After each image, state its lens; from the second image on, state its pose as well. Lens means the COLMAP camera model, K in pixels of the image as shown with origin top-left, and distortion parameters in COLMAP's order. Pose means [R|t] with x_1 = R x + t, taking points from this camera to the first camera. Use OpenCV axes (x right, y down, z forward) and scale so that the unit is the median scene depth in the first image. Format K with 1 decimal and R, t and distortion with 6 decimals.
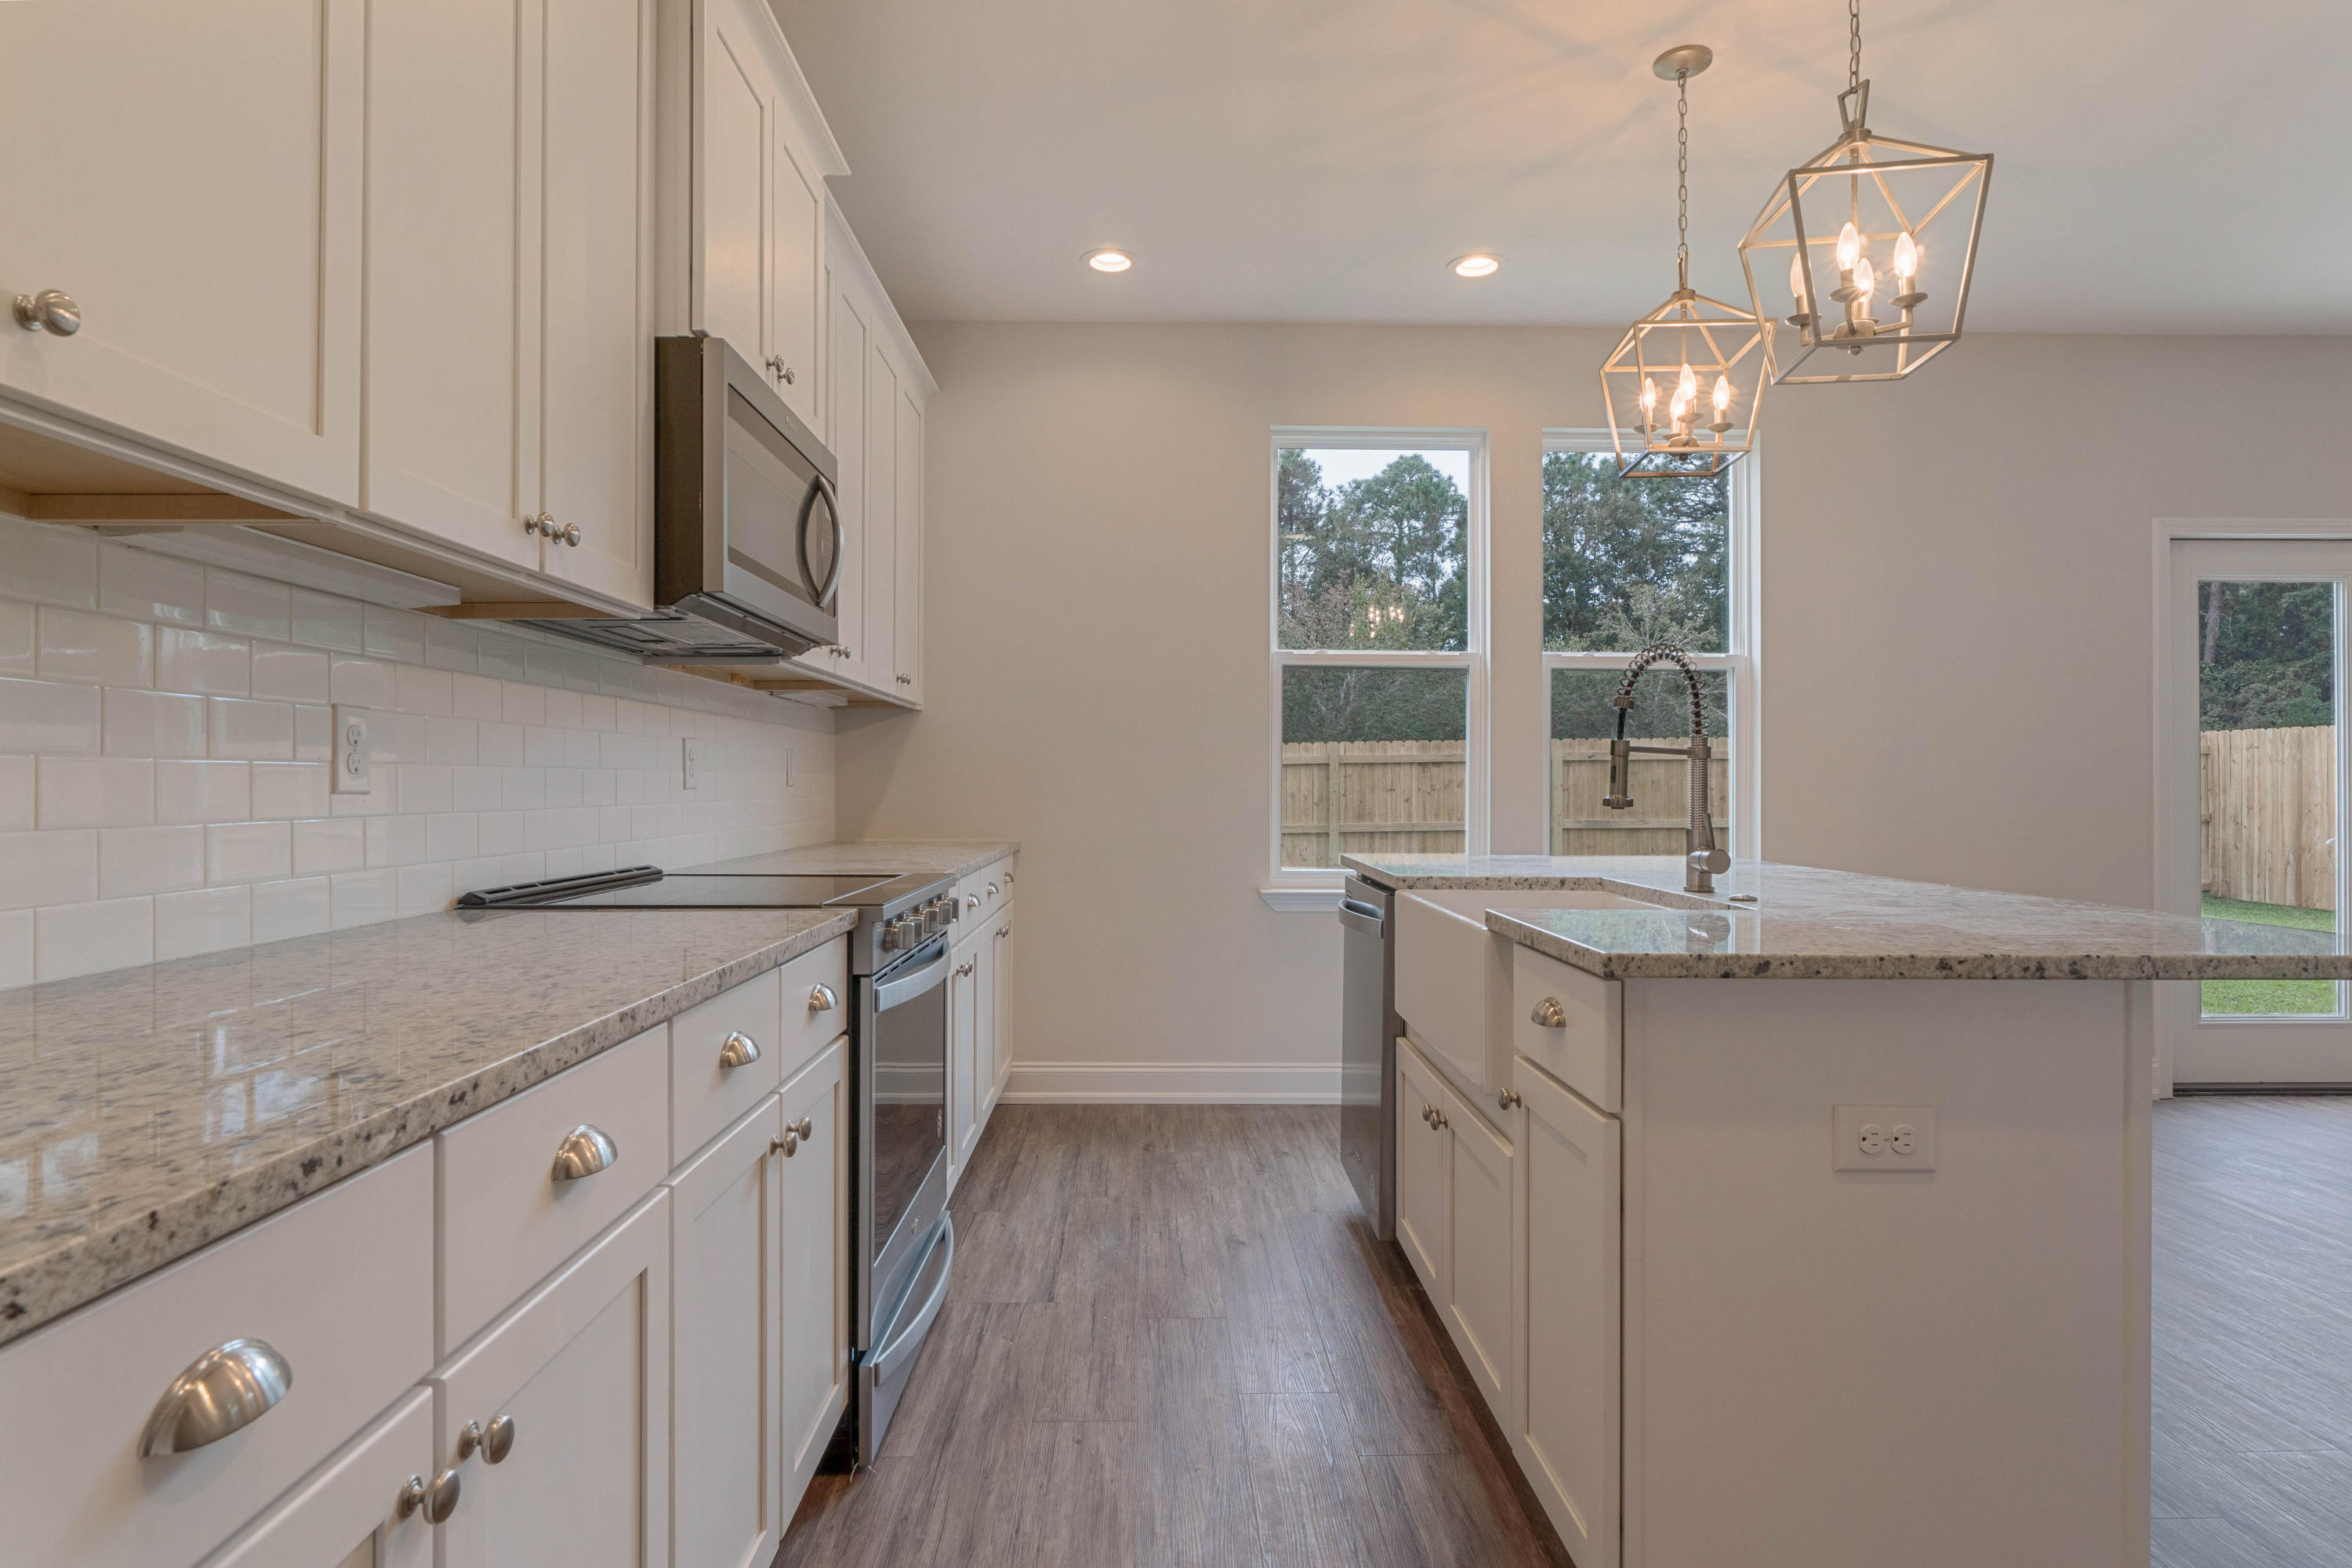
lens RADIAL K [[1278.0, 0, 1191.3], [0, 1278.0, 771.5], [0, 0, 1]] dist [-0.004085, -0.001205]
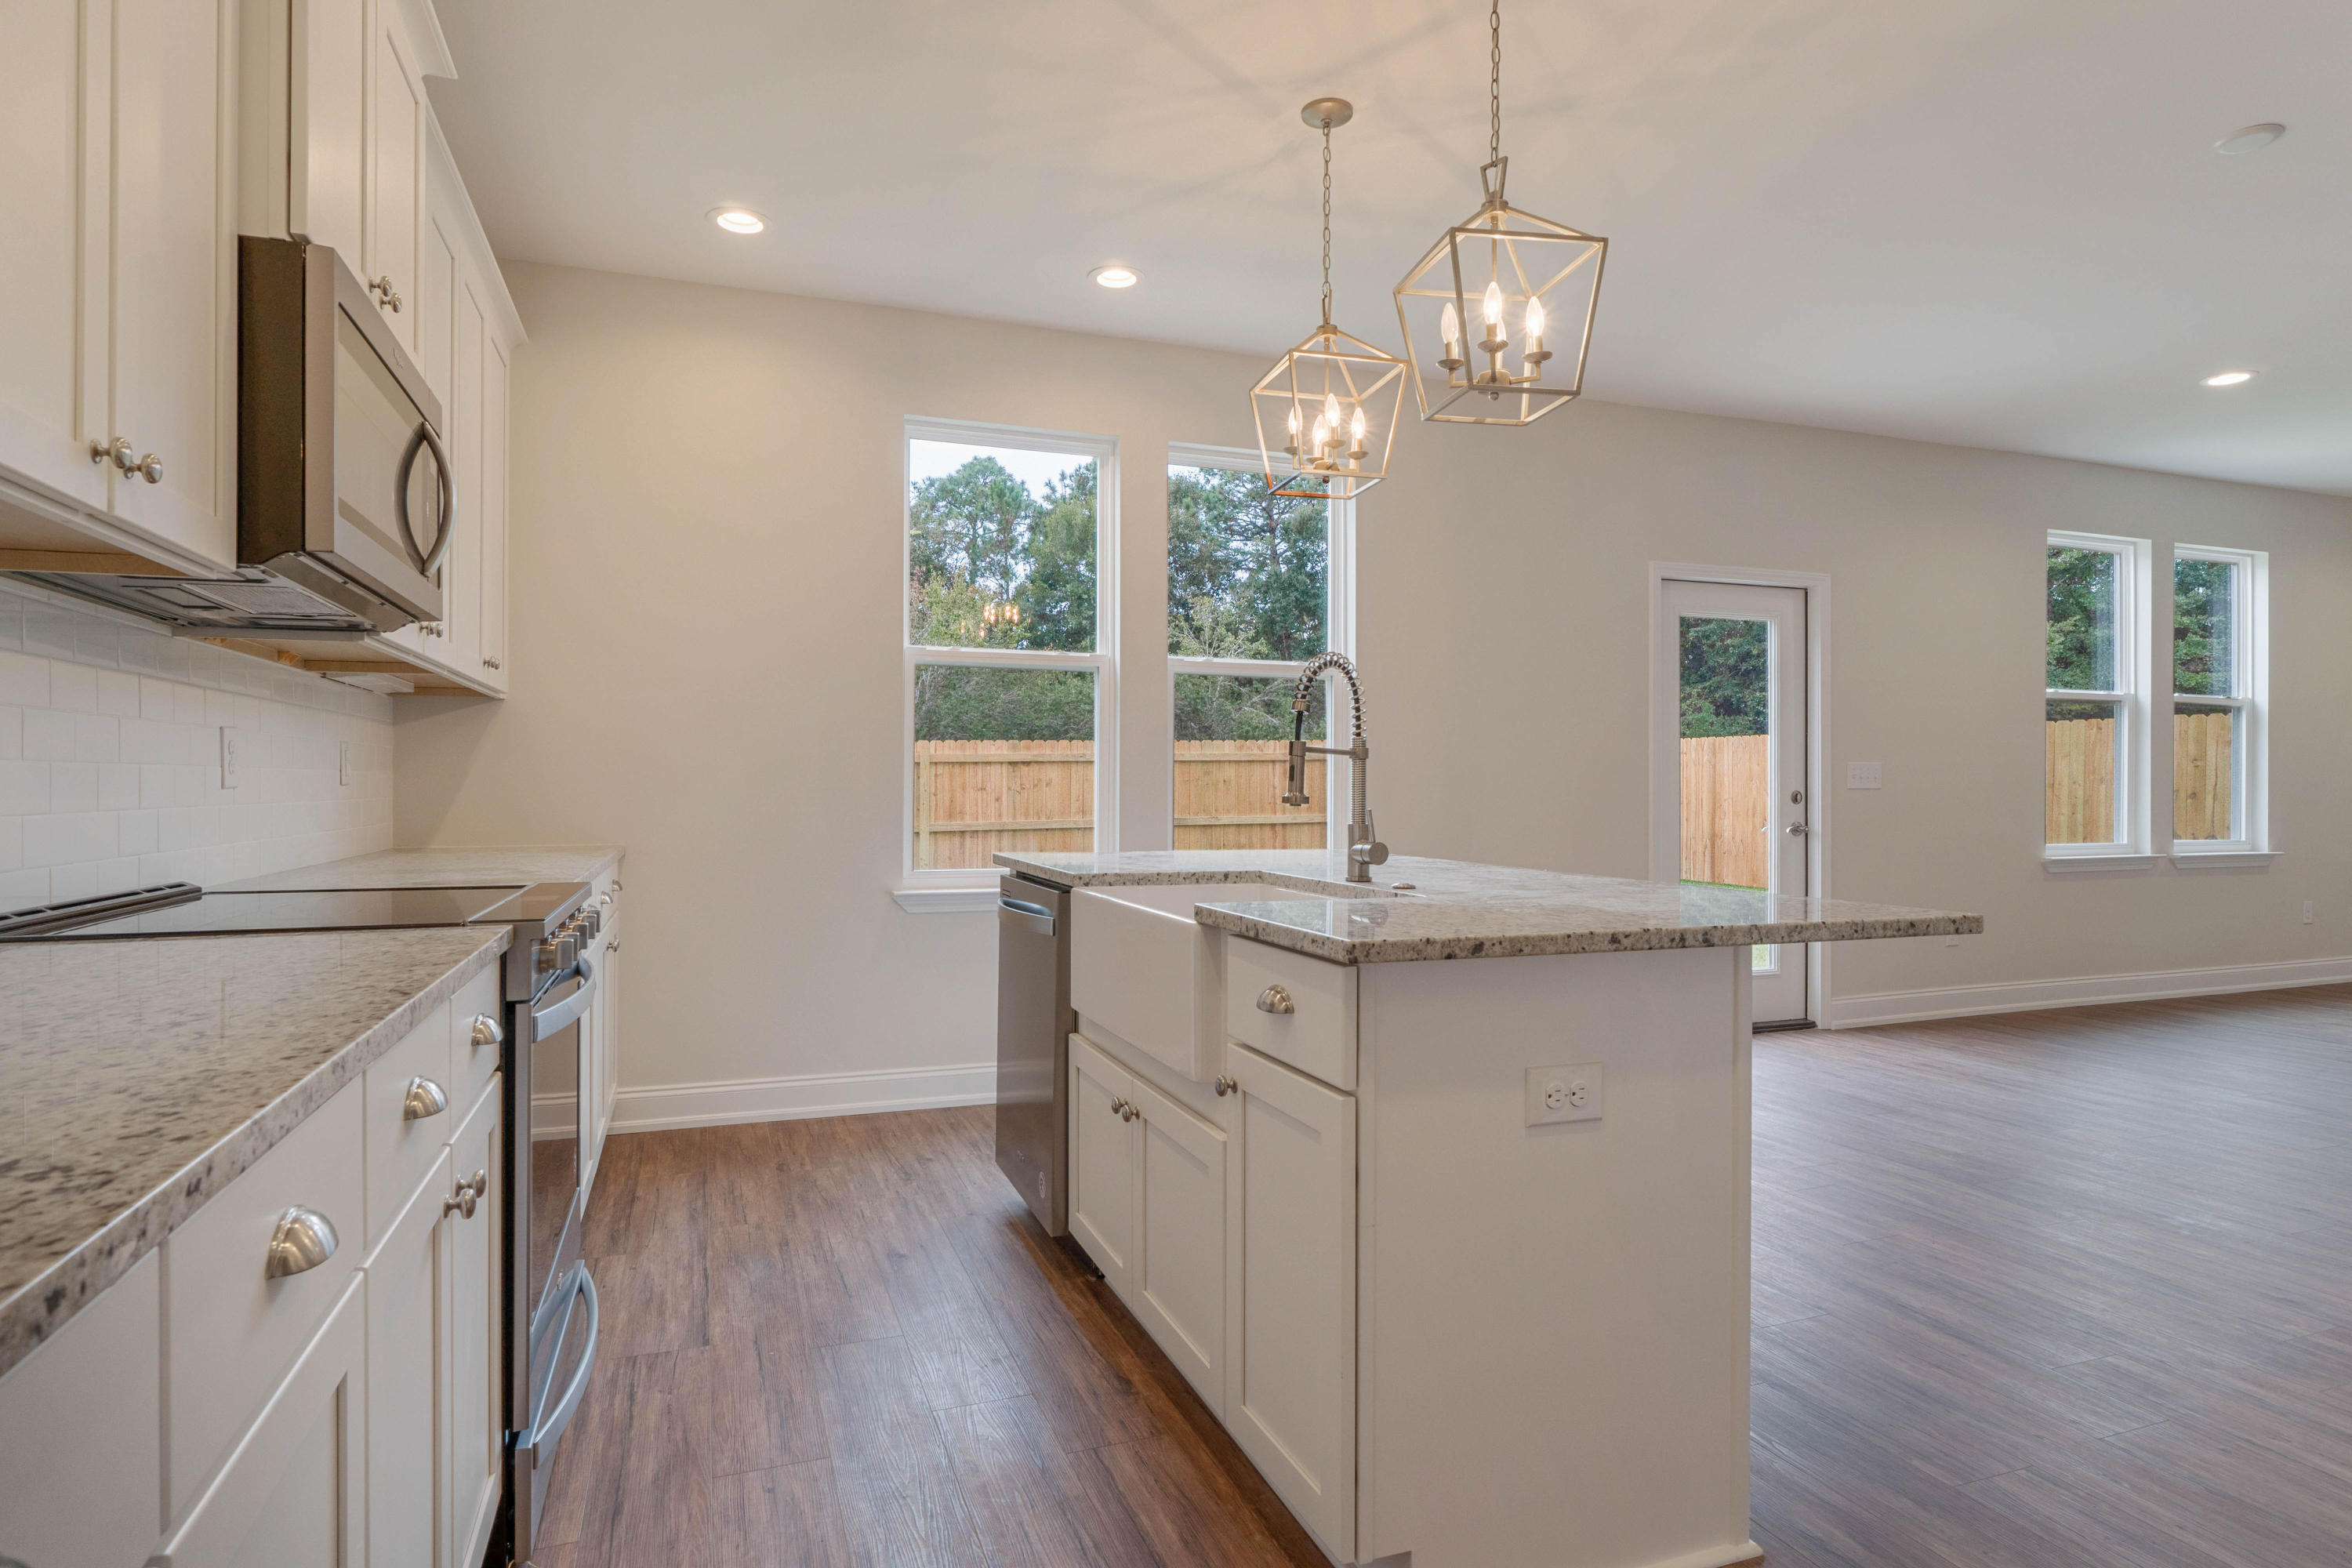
lens RADIAL K [[1267.5, 0, 1184.4], [0, 1267.5, 776.9], [0, 0, 1]] dist [-0.002309, -0.001631]
pose [[0.945105, 0.001499, 0.326762, -0.097247], [-0.003065, 0.999986, 0.004277, 0.001048], [-0.326751, -0.005044, 0.945097, 0.031380]]
